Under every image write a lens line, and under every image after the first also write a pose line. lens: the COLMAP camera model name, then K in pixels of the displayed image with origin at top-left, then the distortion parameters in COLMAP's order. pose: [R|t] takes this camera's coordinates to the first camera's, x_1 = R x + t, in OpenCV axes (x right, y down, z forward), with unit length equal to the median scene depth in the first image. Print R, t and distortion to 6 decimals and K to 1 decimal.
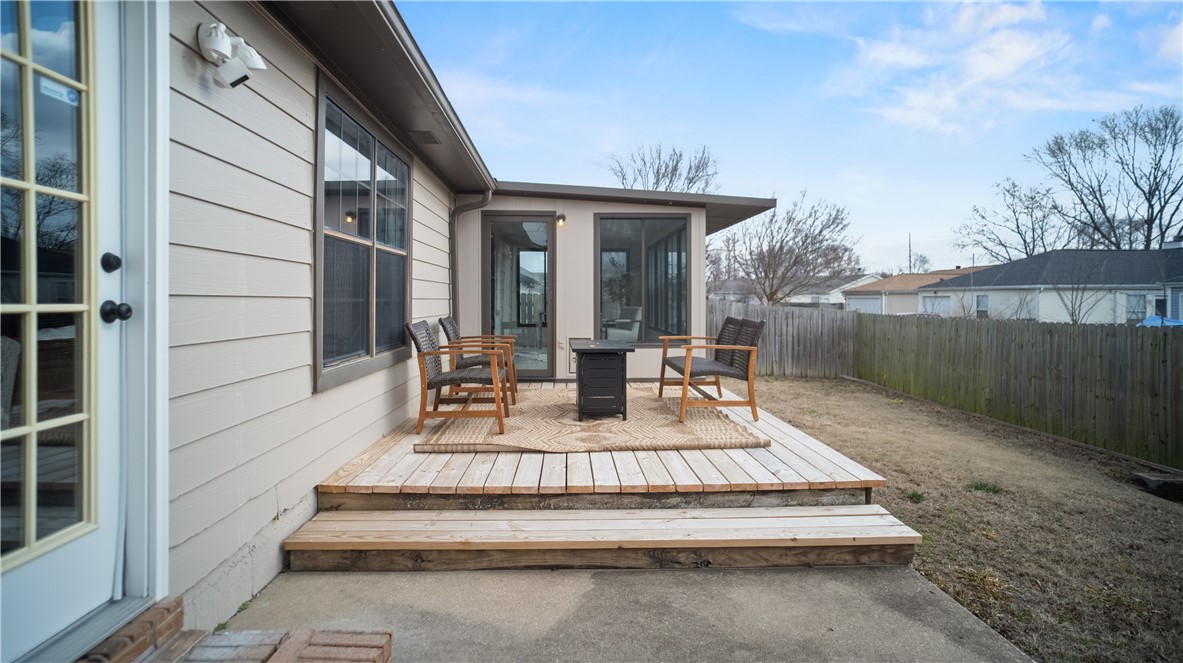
lens RADIAL K [[615.5, 0, 594.0], [0, 615.5, 311.4], [0, 0, 1]] dist [-0.041224, 0.000214]
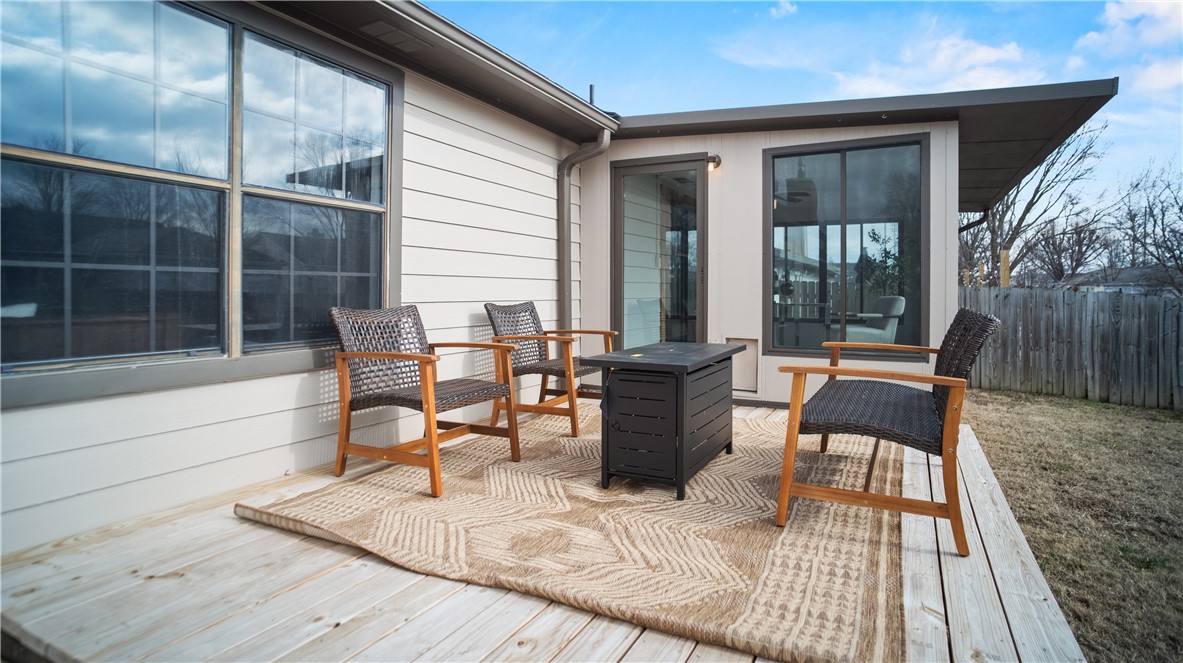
lens RADIAL K [[609.8, 0, 594.7], [0, 609.8, 295.1], [0, 0, 1]] dist [-0.044392, 0.029019]
pose [[0.866823, 0.004645, -0.498595, 0.272789], [-0.013521, 0.999808, -0.014192, 0.012729], [0.498433, 0.019043, 0.866719, 0.574949]]
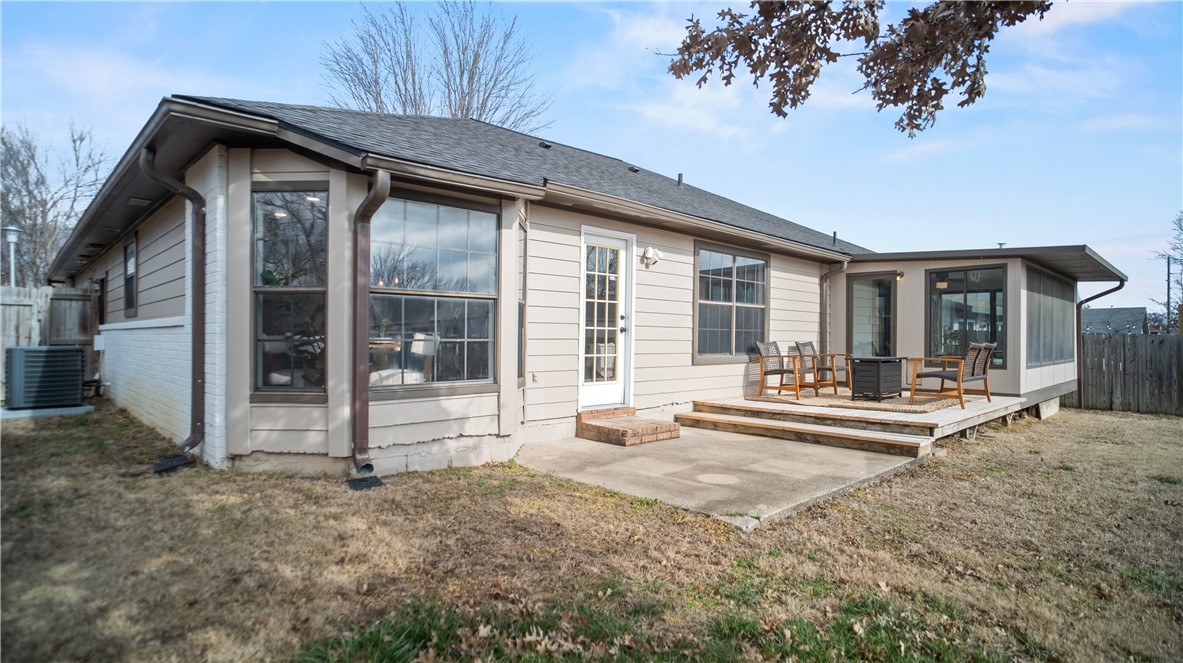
lens RADIAL K [[607.4, 0, 591.5], [0, 607.4, 331.5], [0, 0, 1]] dist [-0.015240, 0.000242]
pose [[0.662674, -0.004806, -0.748893, 0.846589], [-0.020922, 0.999470, -0.024928, 0.047190], [0.748616, 0.032187, 0.662222, -0.744202]]
